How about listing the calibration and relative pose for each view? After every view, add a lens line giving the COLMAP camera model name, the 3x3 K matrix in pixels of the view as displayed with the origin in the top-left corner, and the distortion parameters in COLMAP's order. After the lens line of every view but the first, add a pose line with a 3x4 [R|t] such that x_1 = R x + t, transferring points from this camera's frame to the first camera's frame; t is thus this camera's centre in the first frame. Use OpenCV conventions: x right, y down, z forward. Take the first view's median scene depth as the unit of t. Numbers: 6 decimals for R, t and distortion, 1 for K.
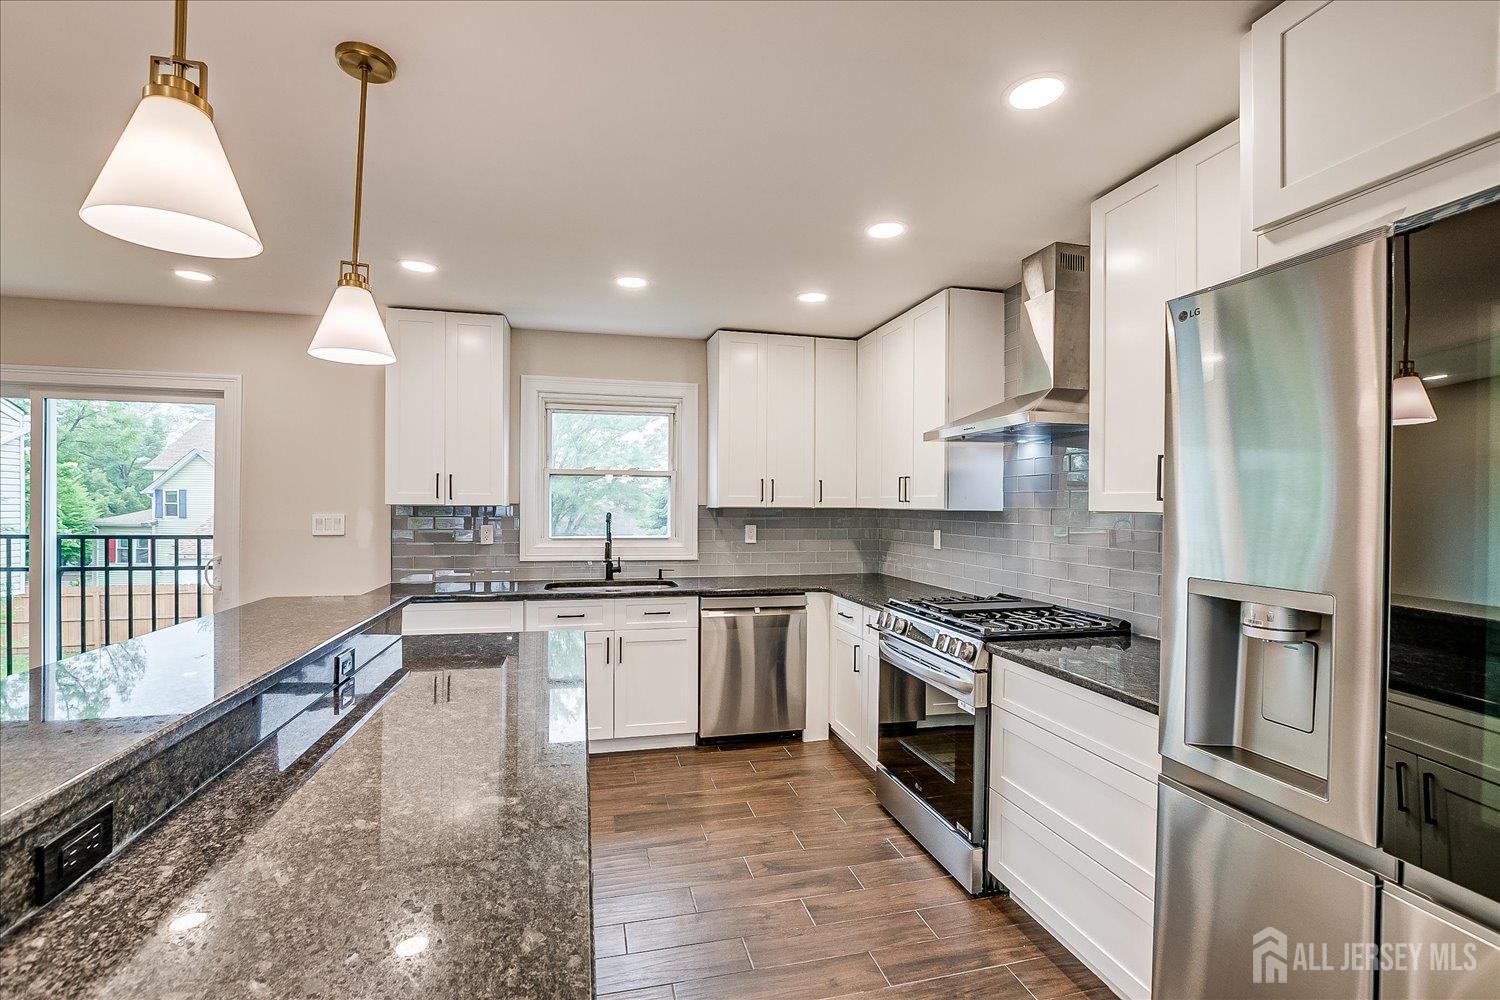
lens RADIAL K [[647.3, 0, 750.5], [0, 647.3, 503.1], [0, 0, 1]] dist [-0.020381, 0.000810]
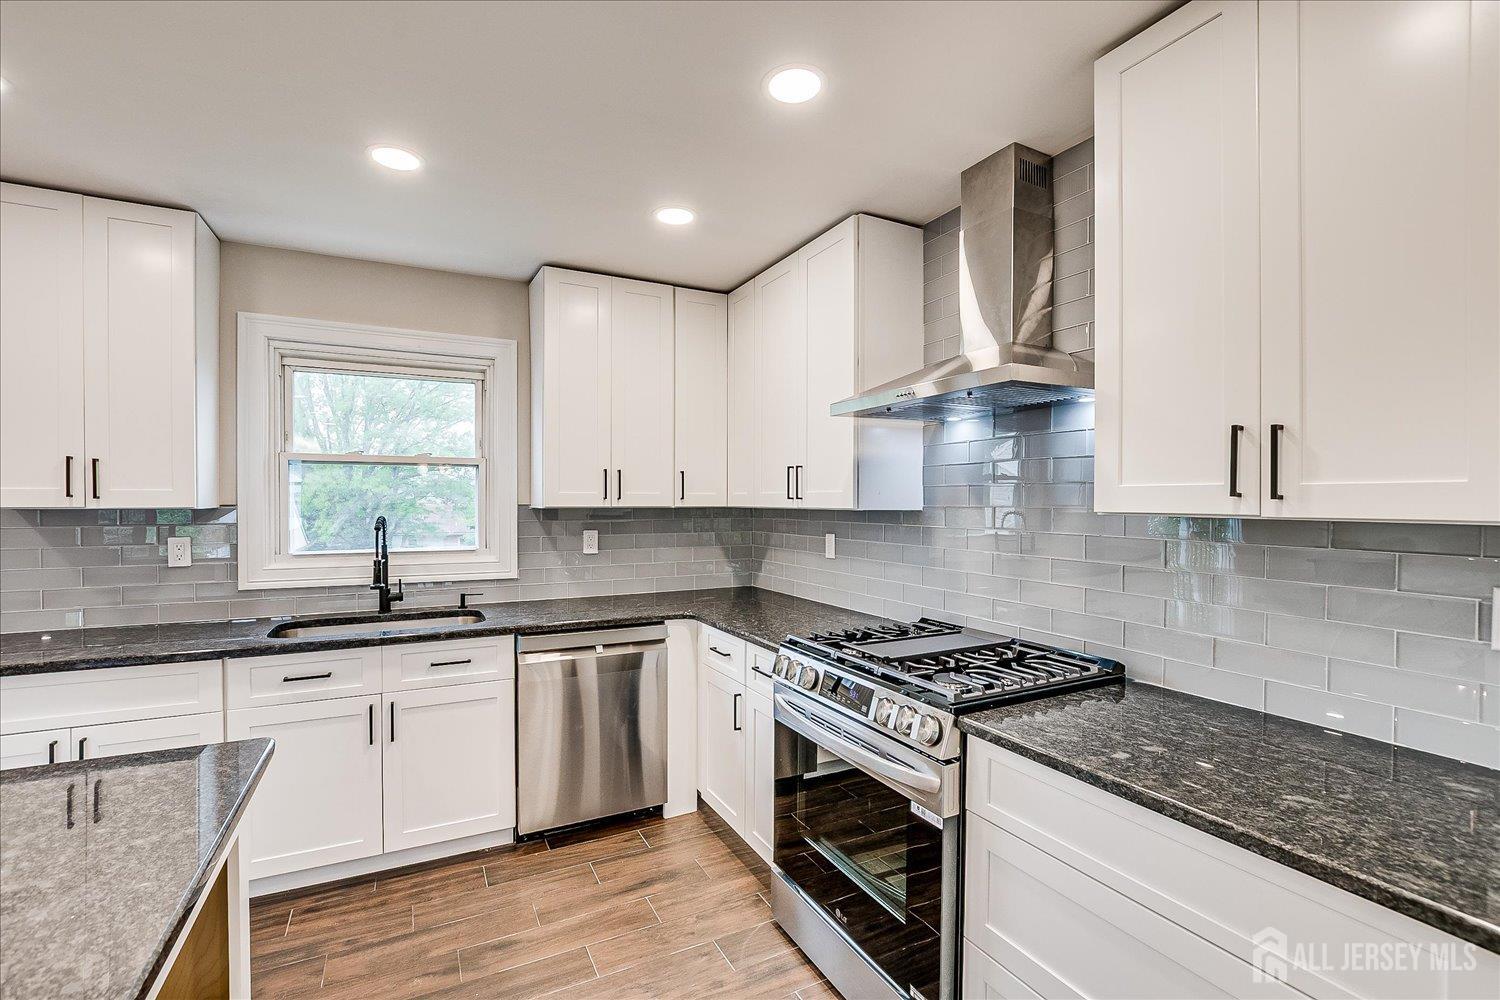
lens RADIAL K [[647.3, 0, 740.3], [0, 647.3, 504.1], [0, 0, 1]] dist [-0.020381, 0.000810]
pose [[0.975747, -0.006804, 0.218797, 0.007270], [0.005236, 0.999956, 0.007743, -0.002280], [-0.218840, -0.006409, 0.975740, 0.266248]]
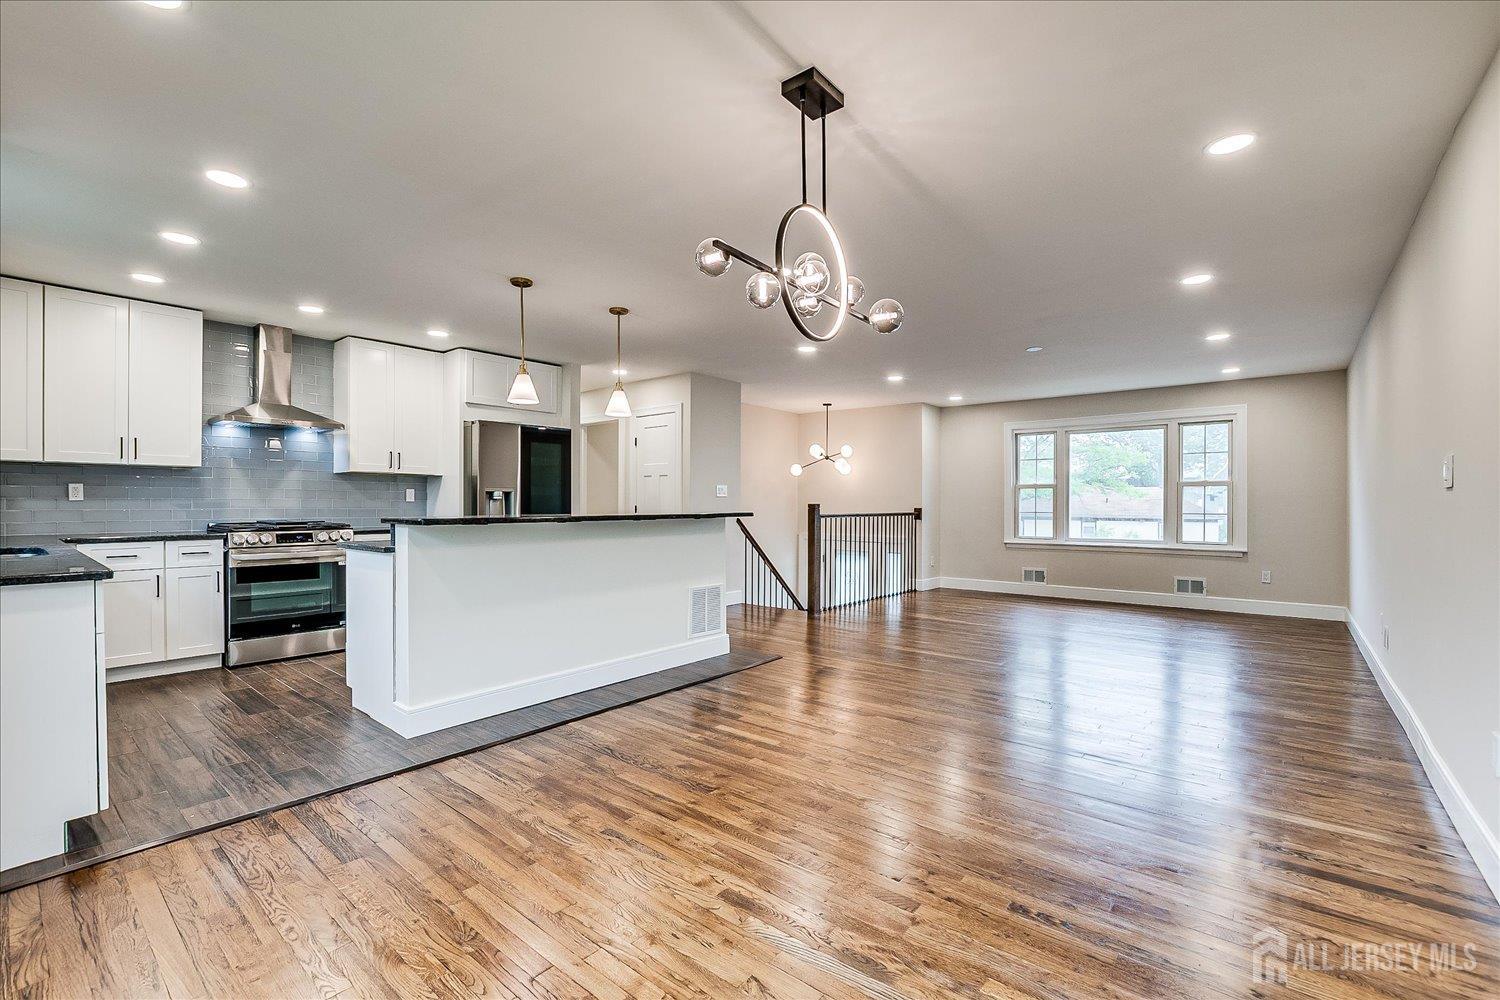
lens RADIAL K [[647.3, 0, 738.6], [0, 647.3, 503.0], [0, 0, 1]] dist [-0.020381, 0.000810]
pose [[-0.577606, -0.016506, 0.816149, -1.368744], [-0.011716, 0.999860, 0.011930, 0.053107], [-0.816231, -0.002671, -0.577719, 0.754400]]
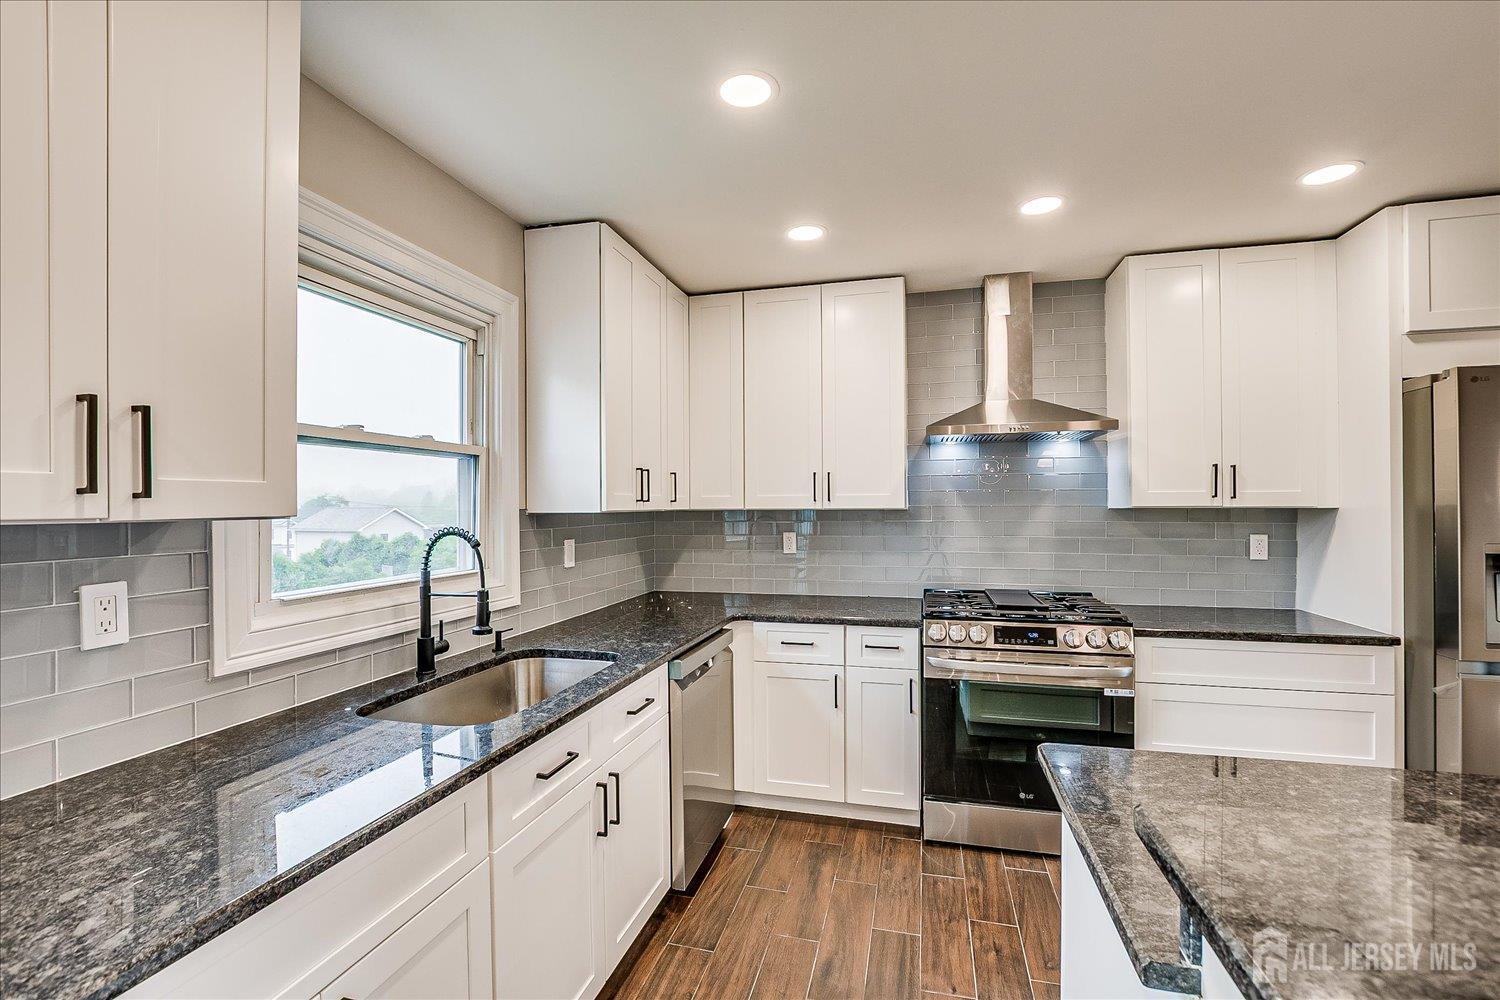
lens RADIAL K [[647.3, 0, 746.0], [0, 647.3, 503.1], [0, 0, 1]] dist [-0.020381, 0.000810]
pose [[0.498264, -0.007248, 0.866995, -0.571510], [0.007937, 0.999961, 0.003799, -0.003220], [-0.866989, 0.004988, 0.498302, 0.649528]]
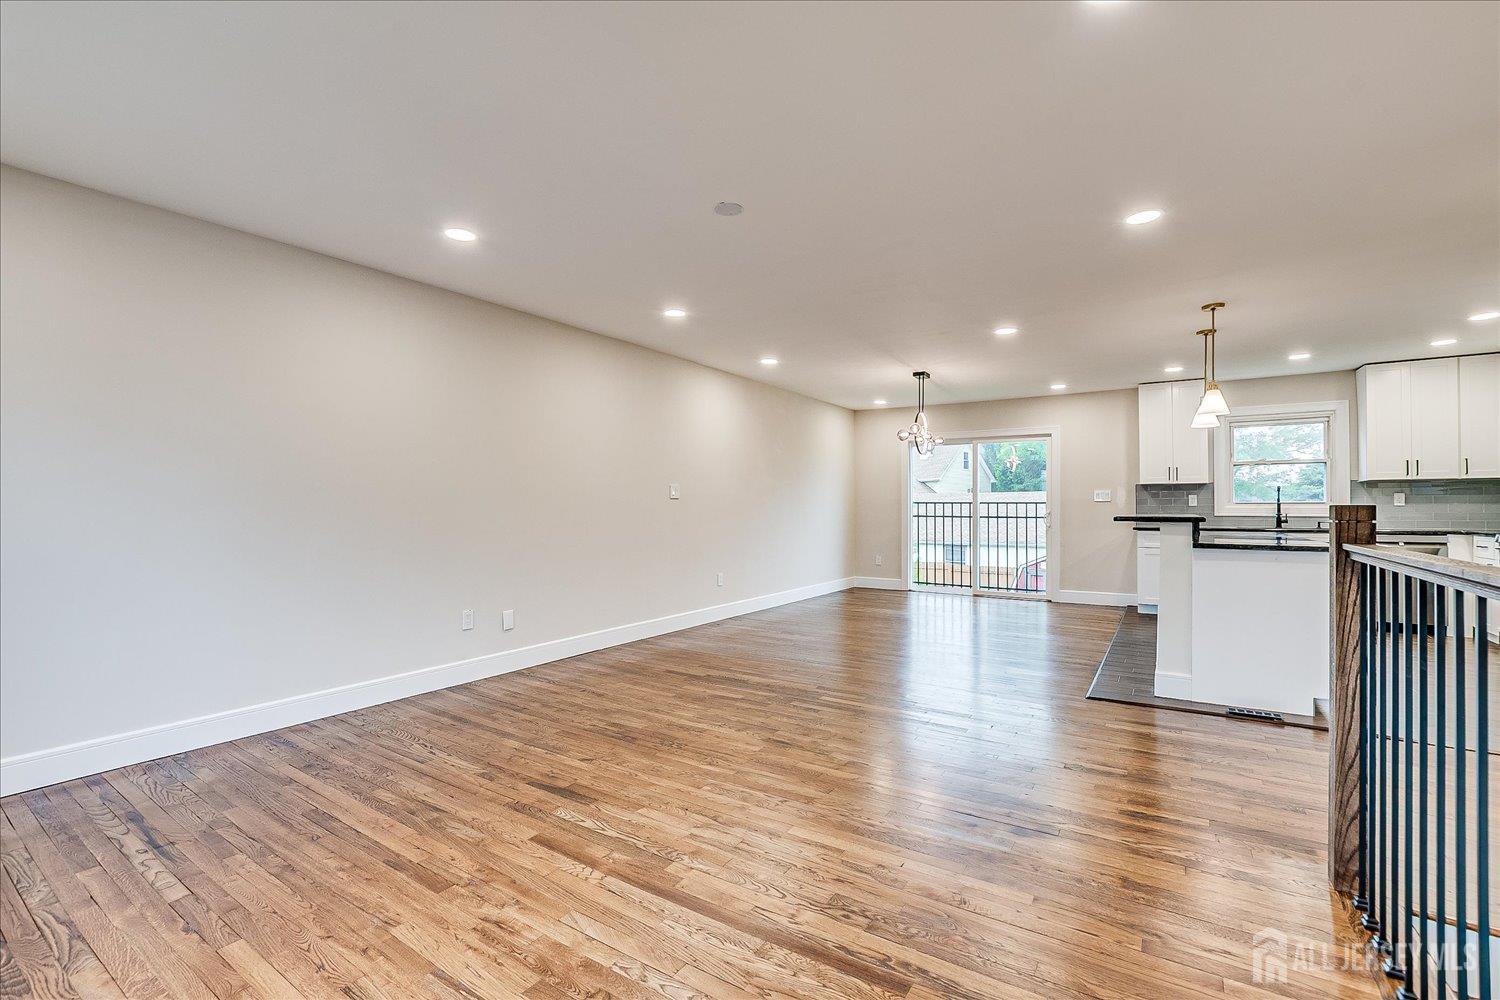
lens RADIAL K [[647.3, 0, 747.4], [0, 647.3, 506.4], [0, 0, 1]] dist [-0.020381, 0.000810]
pose [[0.670122, -0.011297, -0.742165, 0.090660], [0.003916, 0.999924, -0.011685, 0.089500], [0.742240, 0.004924, 0.670116, -1.224135]]
